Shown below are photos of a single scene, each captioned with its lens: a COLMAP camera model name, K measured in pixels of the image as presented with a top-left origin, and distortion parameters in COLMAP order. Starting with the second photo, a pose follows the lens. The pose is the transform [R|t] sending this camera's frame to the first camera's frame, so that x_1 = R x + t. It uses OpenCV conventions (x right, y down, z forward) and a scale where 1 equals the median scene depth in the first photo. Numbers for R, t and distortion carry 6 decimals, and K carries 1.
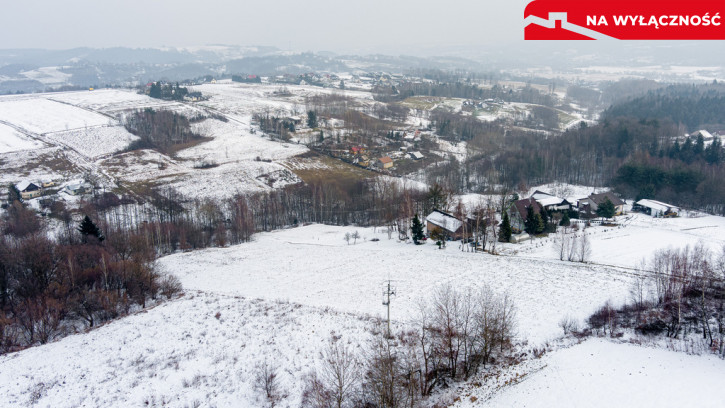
lens RADIAL K [[587.4, 0, 360.3], [0, 587.4, 201.3], [0, 0, 1]] dist [-0.050594, 0.008424]
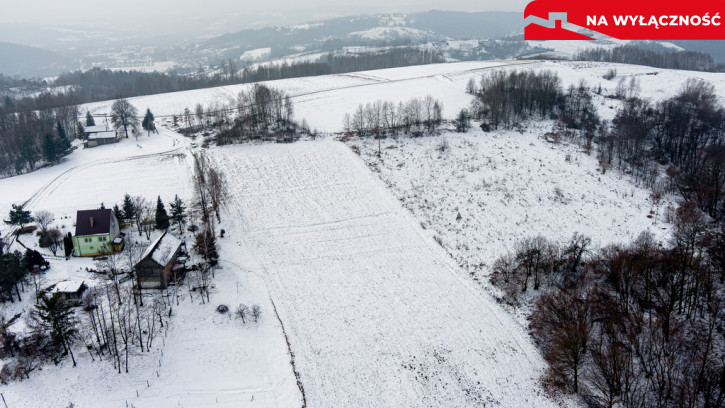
lens RADIAL K [[587.4, 0, 360.3], [0, 587.4, 201.3], [0, 0, 1]] dist [-0.050594, 0.008424]
pose [[-0.907301, -0.096078, 0.409358, -0.177514], [0.147847, 0.838484, 0.524486, -0.170762], [-0.393632, 0.536389, -0.746553, 0.629425]]
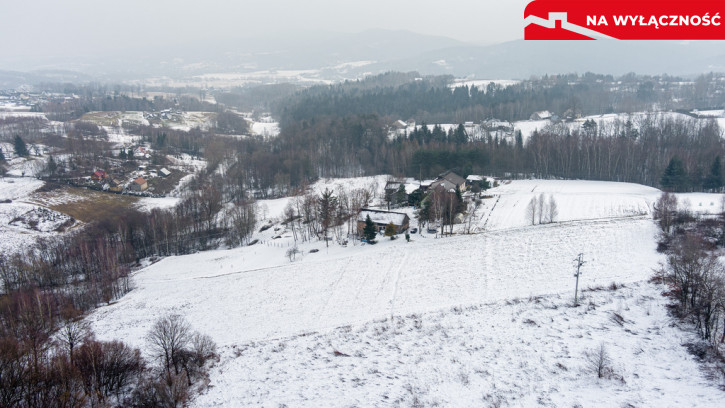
lens RADIAL K [[587.4, 0, 360.3], [0, 587.4, 201.3], [0, 0, 1]] dist [-0.050594, 0.008424]
pose [[0.790722, -0.156075, 0.591946, -0.215758], [0.165523, 0.985446, 0.038721, -0.017851], [-0.589374, 0.067363, 0.805047, 0.079333]]
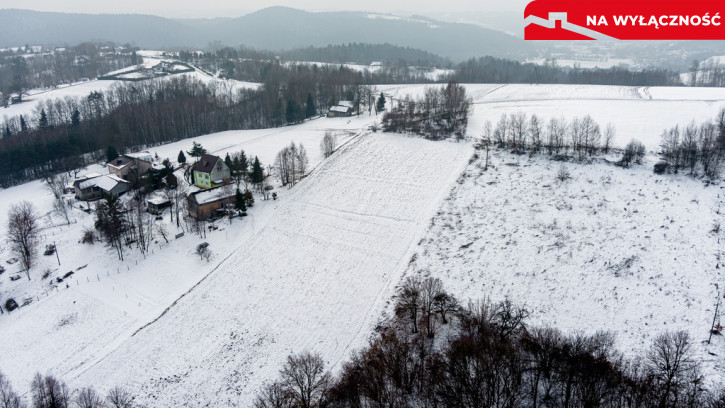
lens RADIAL K [[587.4, 0, 360.3], [0, 587.4, 201.3], [0, 0, 1]] dist [-0.050594, 0.008424]
pose [[-0.330554, -0.279550, 0.901435, -0.373180], [0.258823, 0.891657, 0.371427, -0.116472], [-0.907604, 0.356089, -0.222387, 0.437420]]
